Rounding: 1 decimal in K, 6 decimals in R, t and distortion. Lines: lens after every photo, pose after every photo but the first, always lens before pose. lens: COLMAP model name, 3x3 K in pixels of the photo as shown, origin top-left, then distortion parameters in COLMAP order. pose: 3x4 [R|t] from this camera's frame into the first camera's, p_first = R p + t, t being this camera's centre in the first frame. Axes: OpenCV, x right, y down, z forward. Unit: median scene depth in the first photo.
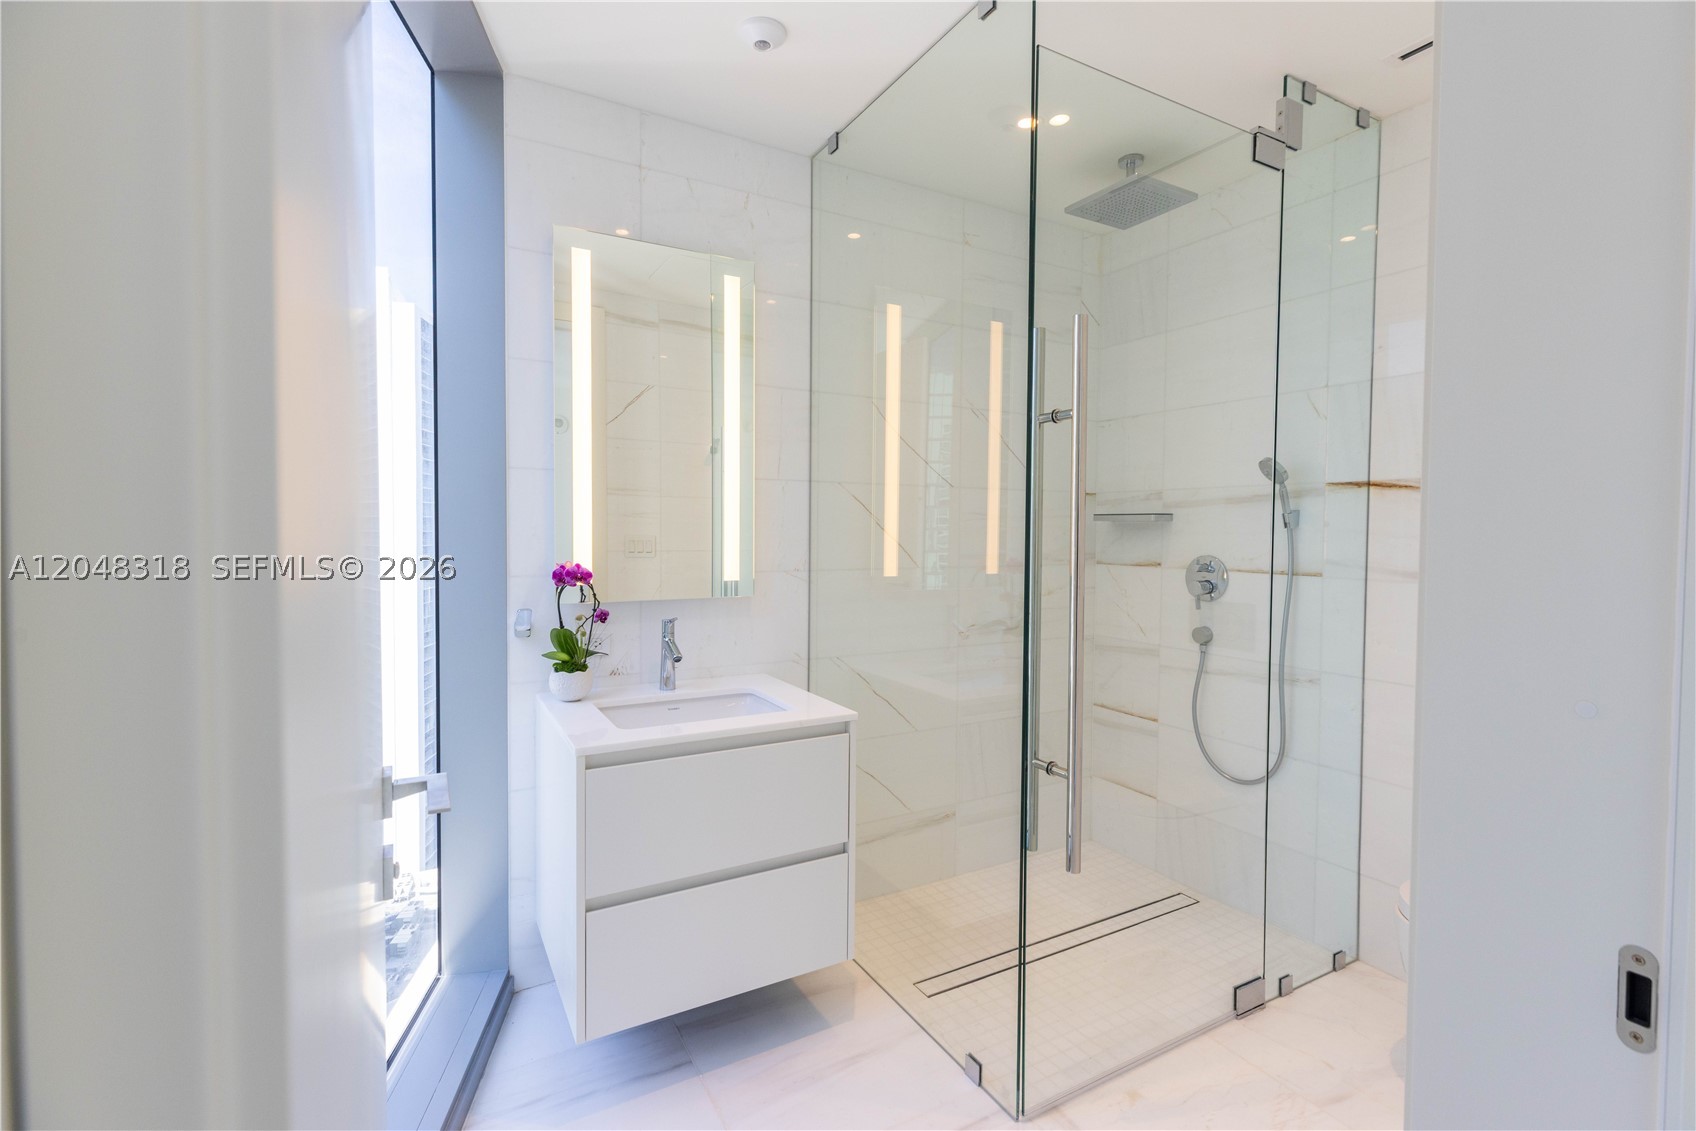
lens RADIAL K [[761.1, 0, 855.6], [0, 761.1, 557.2], [0, 0, 1]] dist [0.008664, -0.003331]
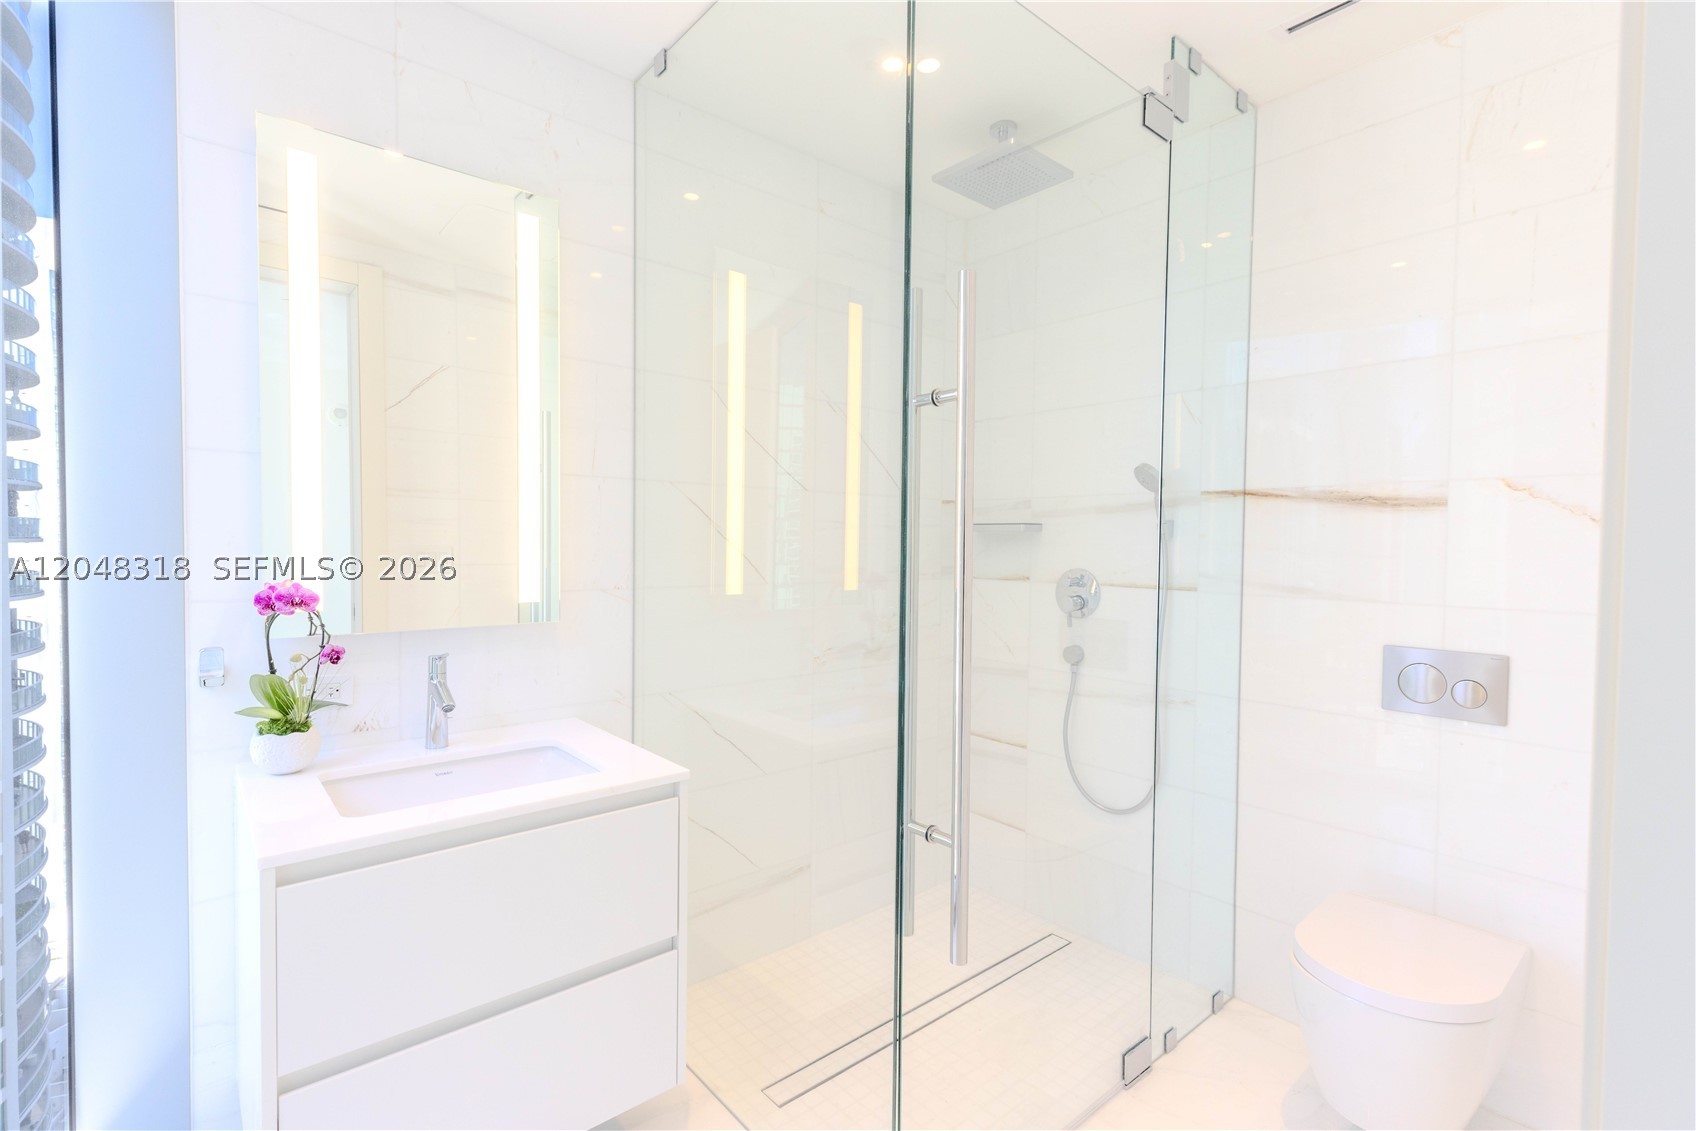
lens RADIAL K [[761.1, 0, 845.7], [0, 761.1, 565.3], [0, 0, 1]] dist [0.008664, -0.003331]
pose [[0.983301, -0.001718, 0.181980, 0.015786], [0.002692, 0.999983, -0.005106, -0.003166], [-0.181968, 0.005510, 0.983289, 0.166221]]
